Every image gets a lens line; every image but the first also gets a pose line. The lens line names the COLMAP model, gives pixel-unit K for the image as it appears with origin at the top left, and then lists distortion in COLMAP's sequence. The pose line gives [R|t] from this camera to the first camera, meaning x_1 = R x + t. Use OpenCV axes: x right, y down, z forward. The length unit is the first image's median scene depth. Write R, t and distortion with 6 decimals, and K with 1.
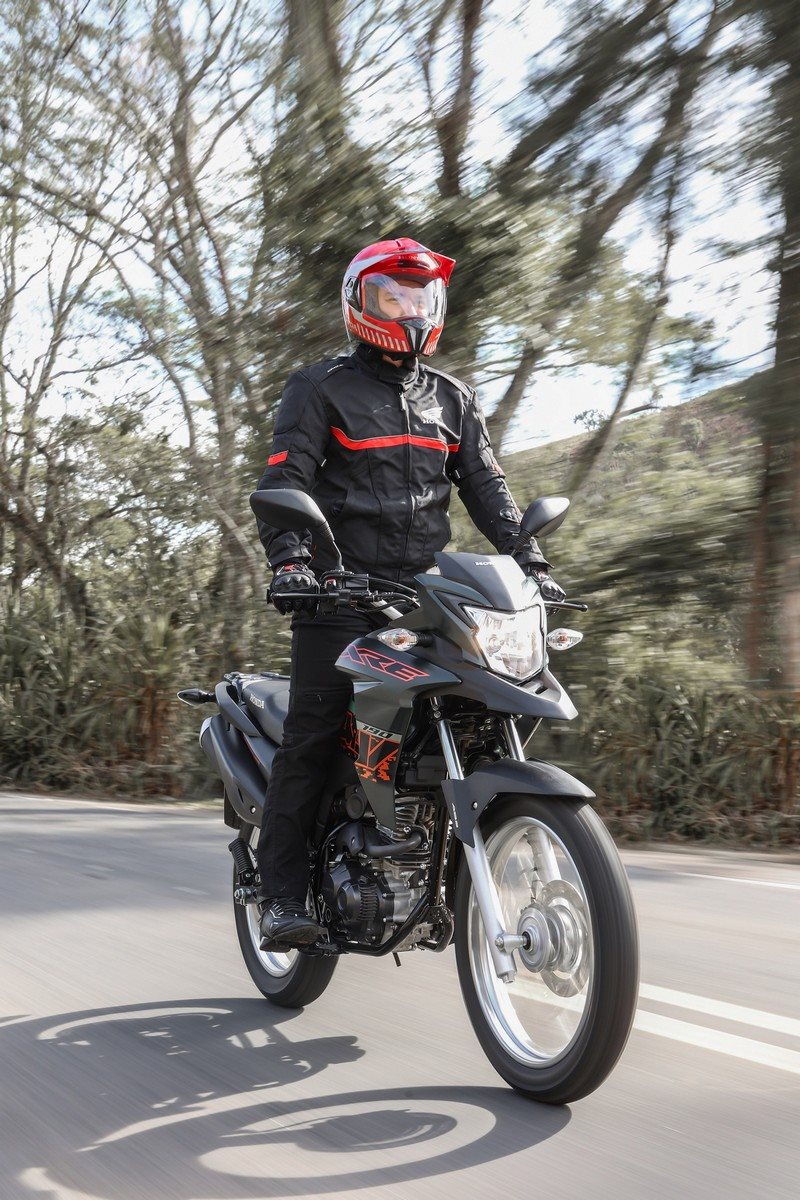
lens RADIAL K [[1802.0, 0, 410.1], [0, 1802.0, 607.0], [0, 0, 1]] dist [0.061519, 0.000000]
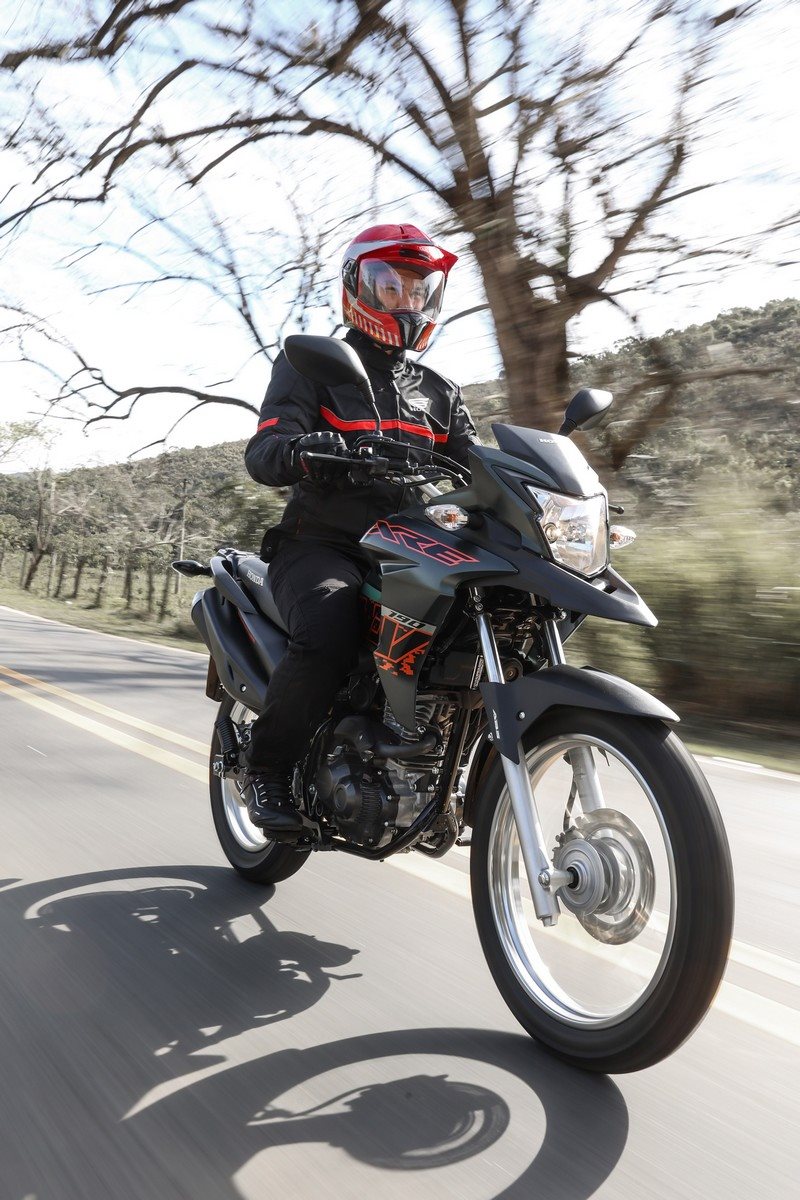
lens RADIAL K [[1194.8, 0, 408.2], [0, 1194.8, 603.1], [0, 0, 1]] dist [-0.001166, 0.000000]
pose [[0.991712, 0.093595, 0.088014, -0.068694], [-0.097850, 0.994168, 0.045336, 0.033616], [-0.083257, -0.053573, 0.995087, 0.408908]]
